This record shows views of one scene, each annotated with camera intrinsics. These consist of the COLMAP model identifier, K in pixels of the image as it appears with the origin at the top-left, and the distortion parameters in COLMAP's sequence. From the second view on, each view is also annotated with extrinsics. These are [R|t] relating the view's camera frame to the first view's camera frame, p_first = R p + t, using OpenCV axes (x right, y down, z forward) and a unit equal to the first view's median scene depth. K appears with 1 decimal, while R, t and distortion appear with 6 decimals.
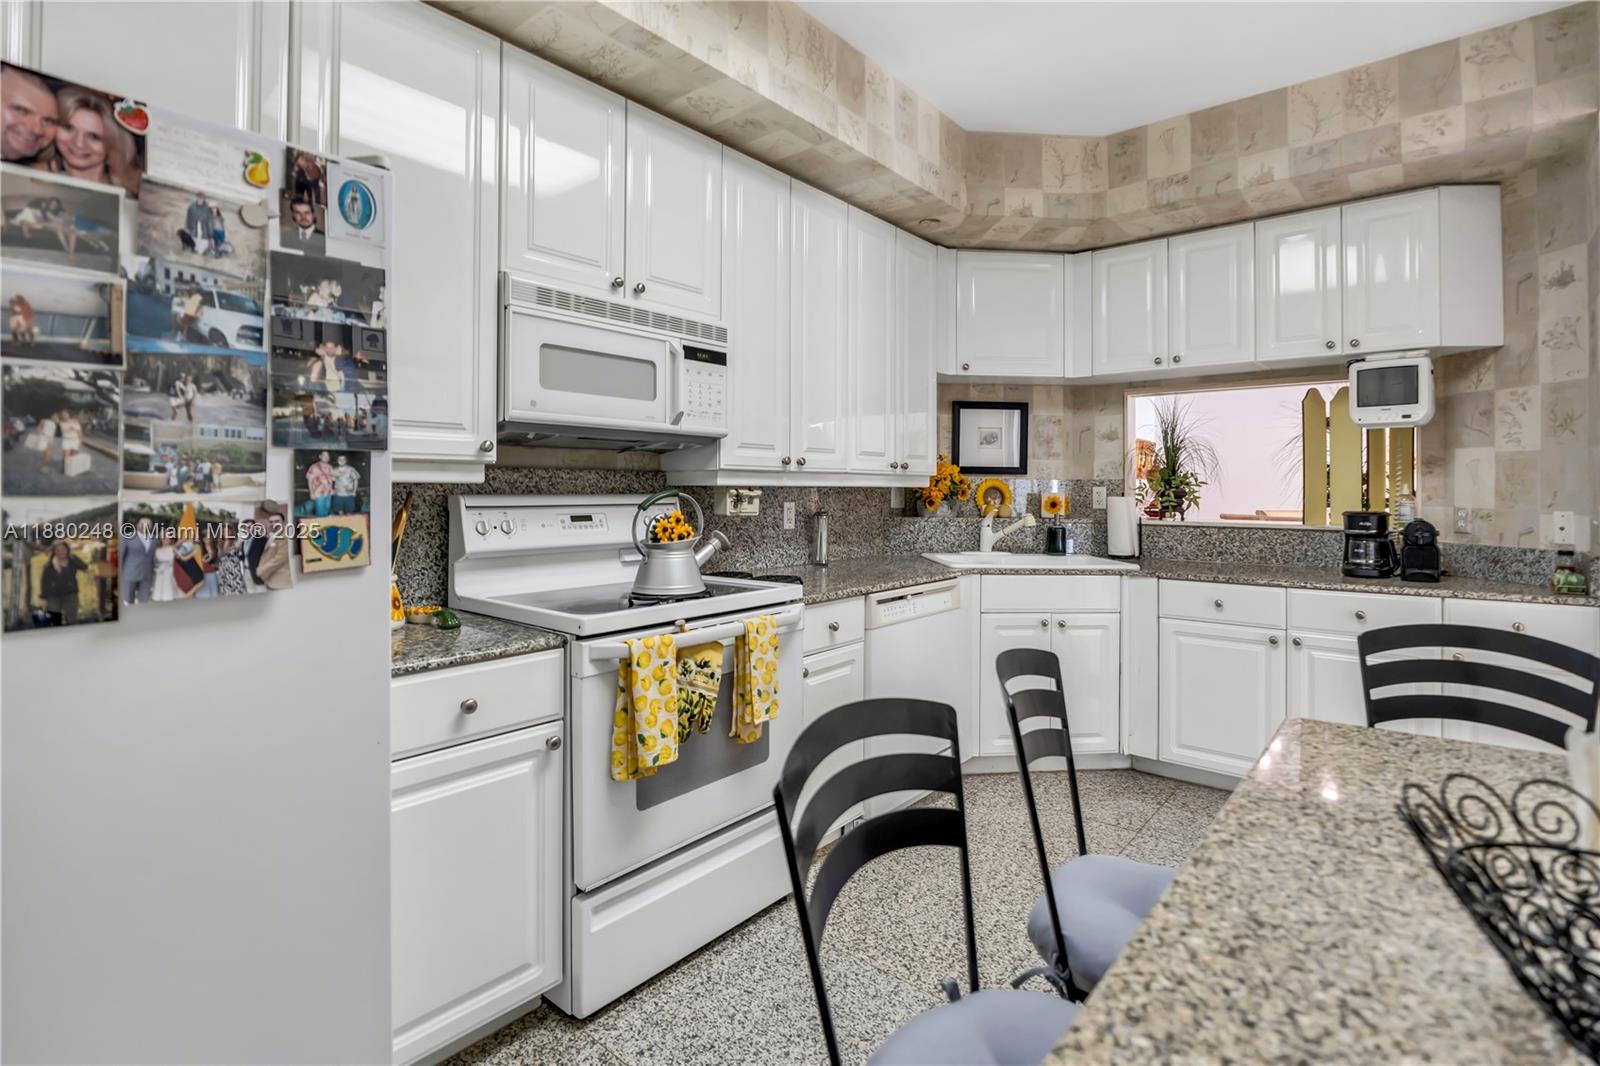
lens RADIAL K [[760.7, 0, 795.1], [0, 760.7, 477.9], [0, 0, 1]] dist [-0.016057, 0.000721]
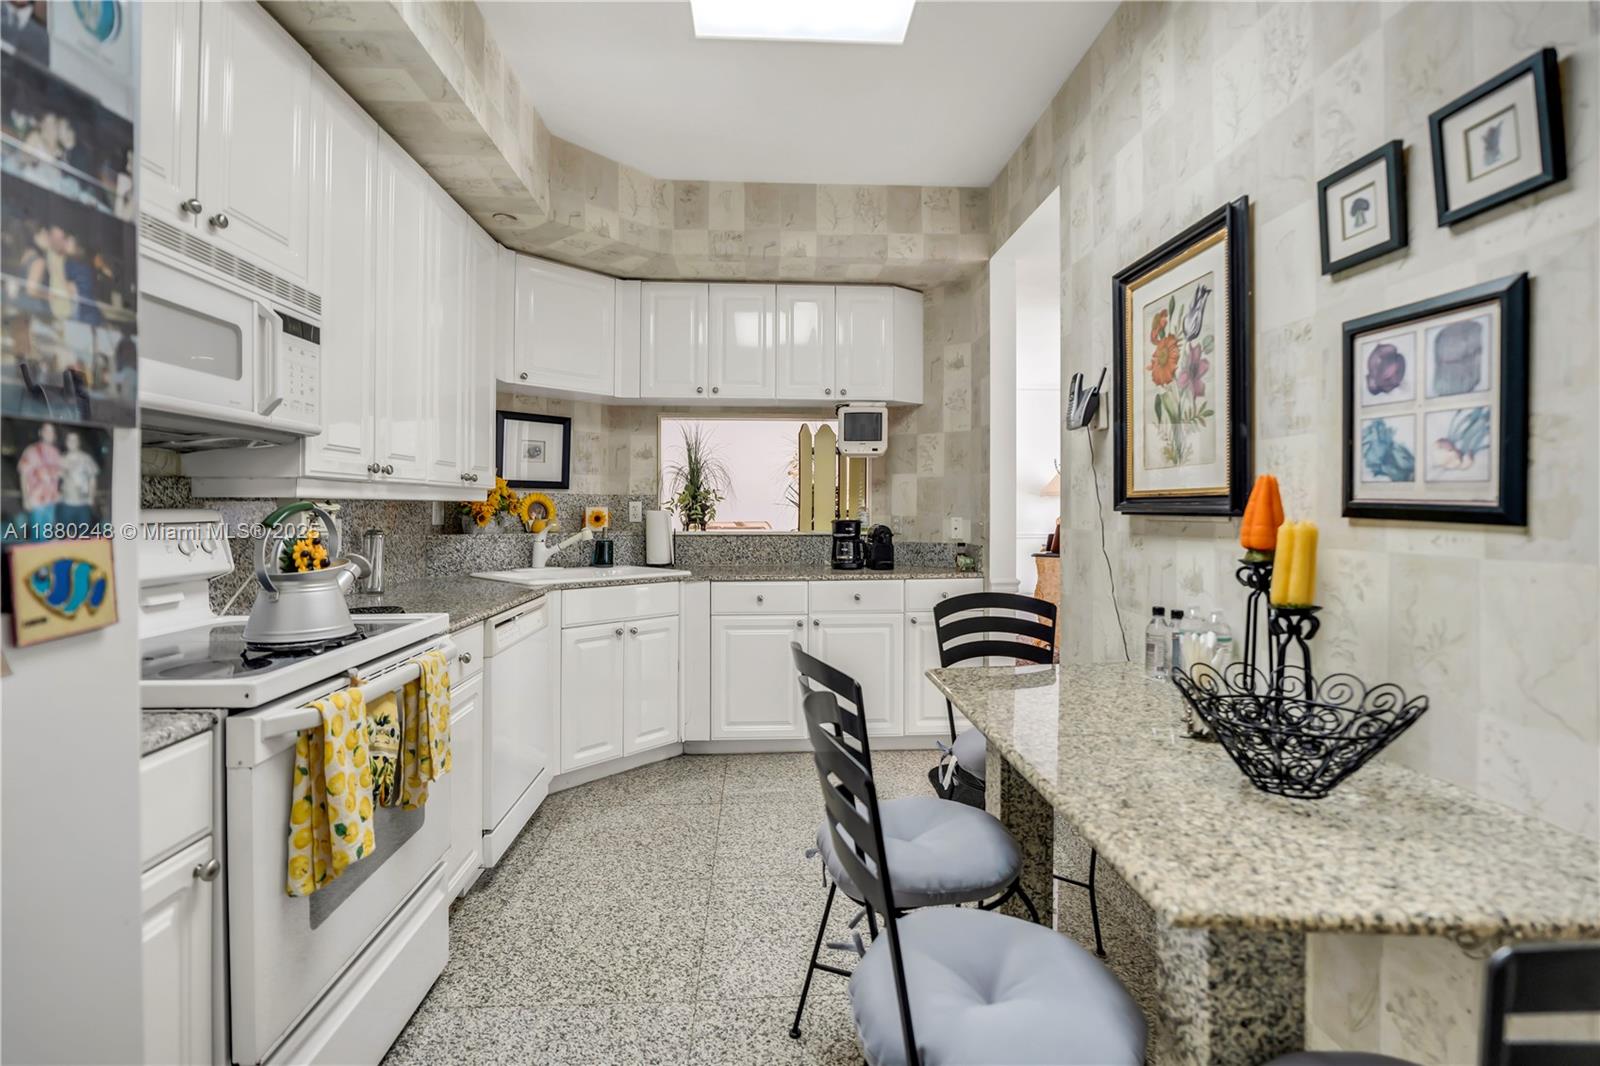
lens RADIAL K [[758.3, 0, 794.4], [0, 758.3, 501.3], [0, 0, 1]] dist [-0.020777, 0.002396]
pose [[0.731432, 0.001515, 0.681913, -0.257203], [-0.007075, 0.999961, 0.005368, 0.006449], [-0.681878, -0.008751, 0.731414, 0.099619]]
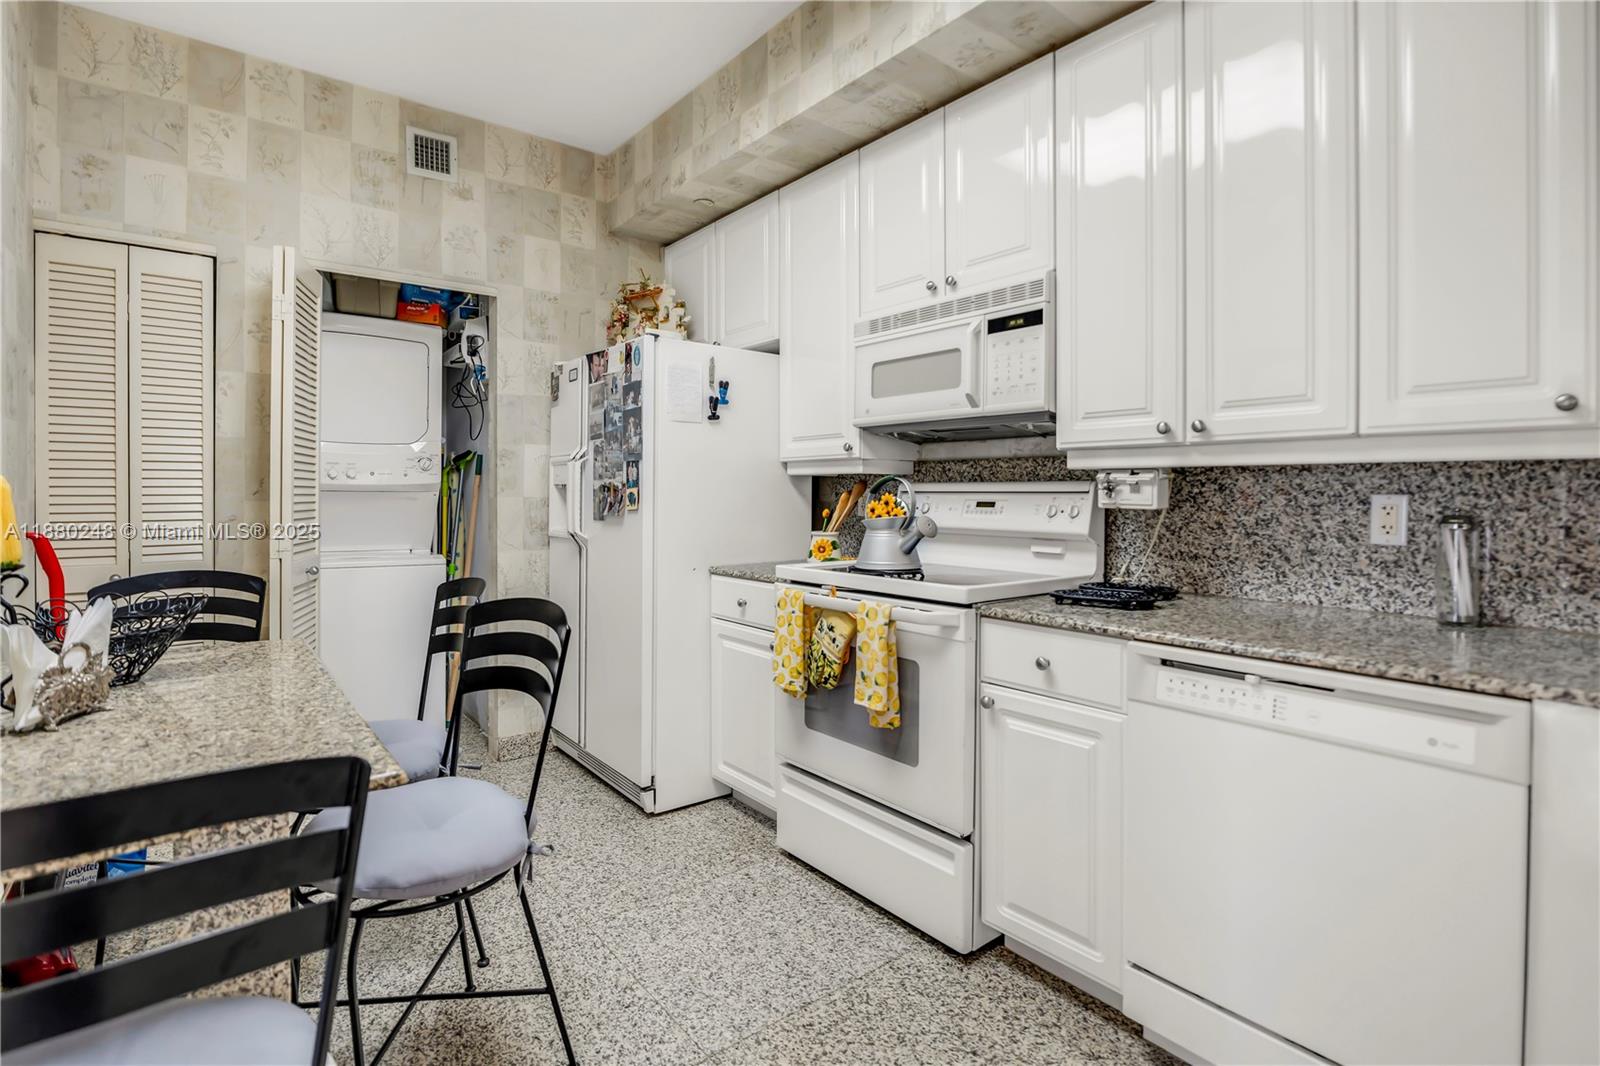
lens RADIAL K [[815.0, 0, 832.3], [0, 815.0, 493.6], [0, 0, 1]] dist [-0.022802, 0.001293]
pose [[-0.182178, -0.003176, -0.983260, 0.808160], [0.009849, 0.999939, -0.005055, 0.038601], [0.983216, -0.010605, -0.182136, 0.922245]]
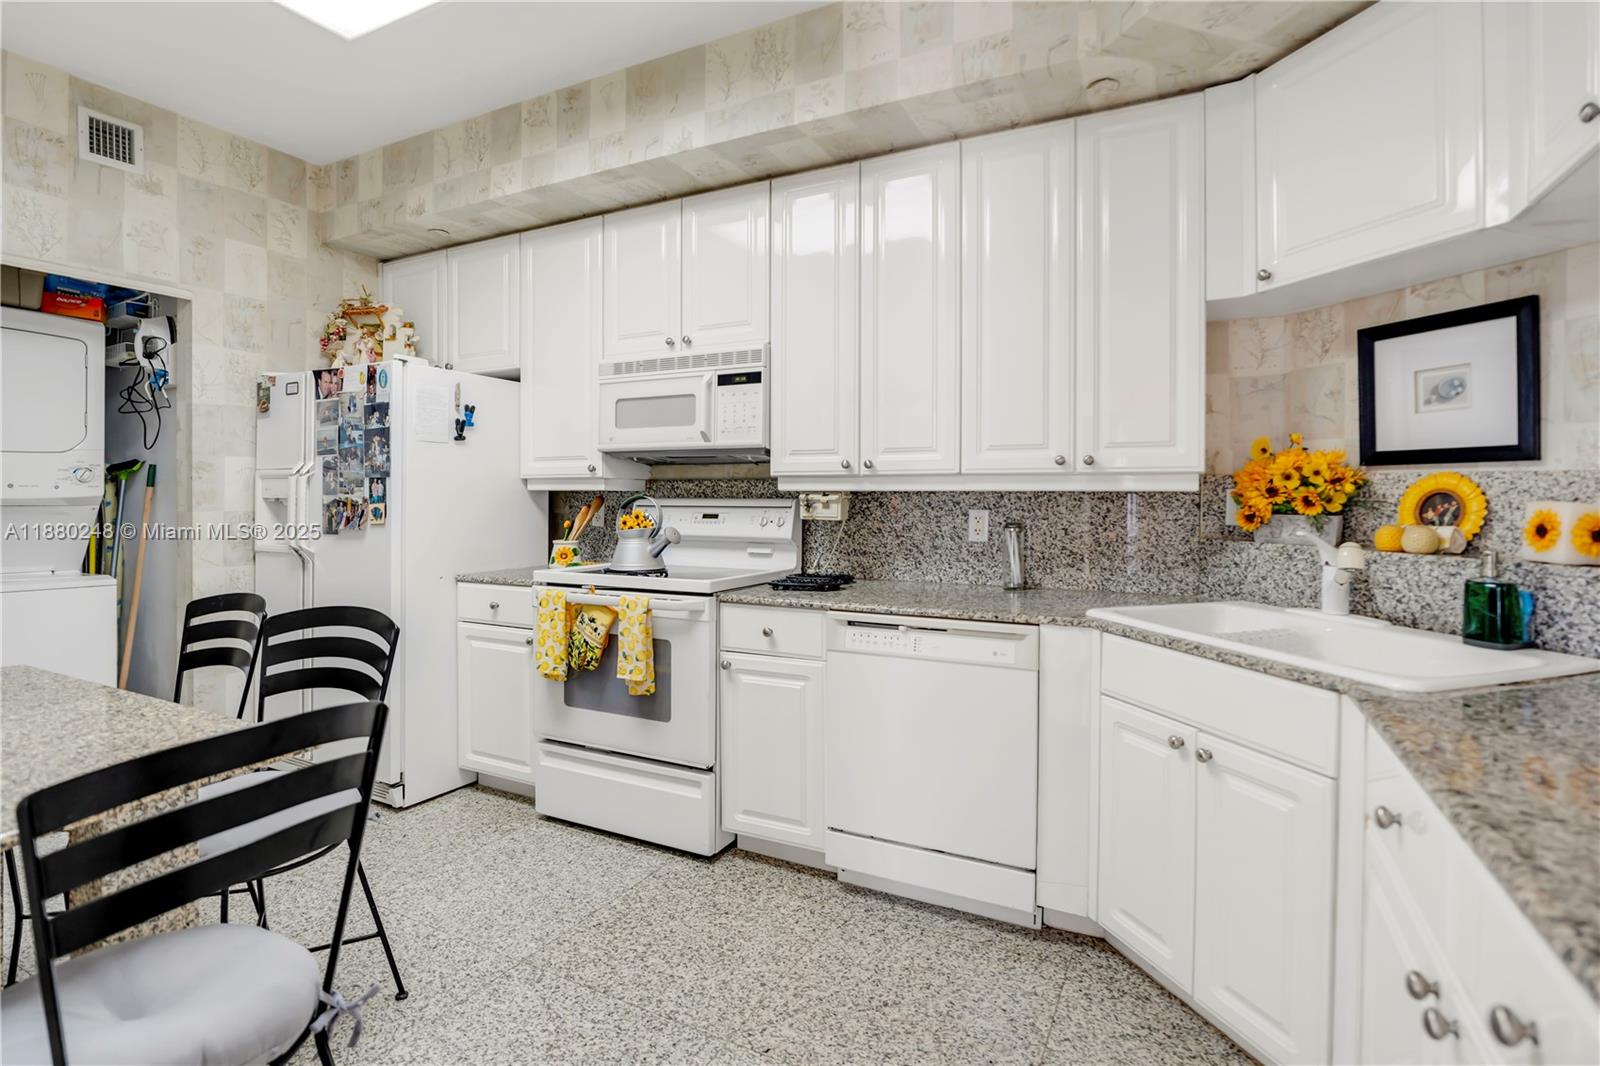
lens RADIAL K [[790.2, 0, 870.4], [0, 790.2, 498.2], [0, 0, 1]] dist [-0.022887, 0.000268]
pose [[0.262934, -0.001431, -0.964813, 1.049227], [0.010996, 0.999938, 0.001514, 0.020734], [0.964751, -0.011007, 0.262933, 0.838286]]
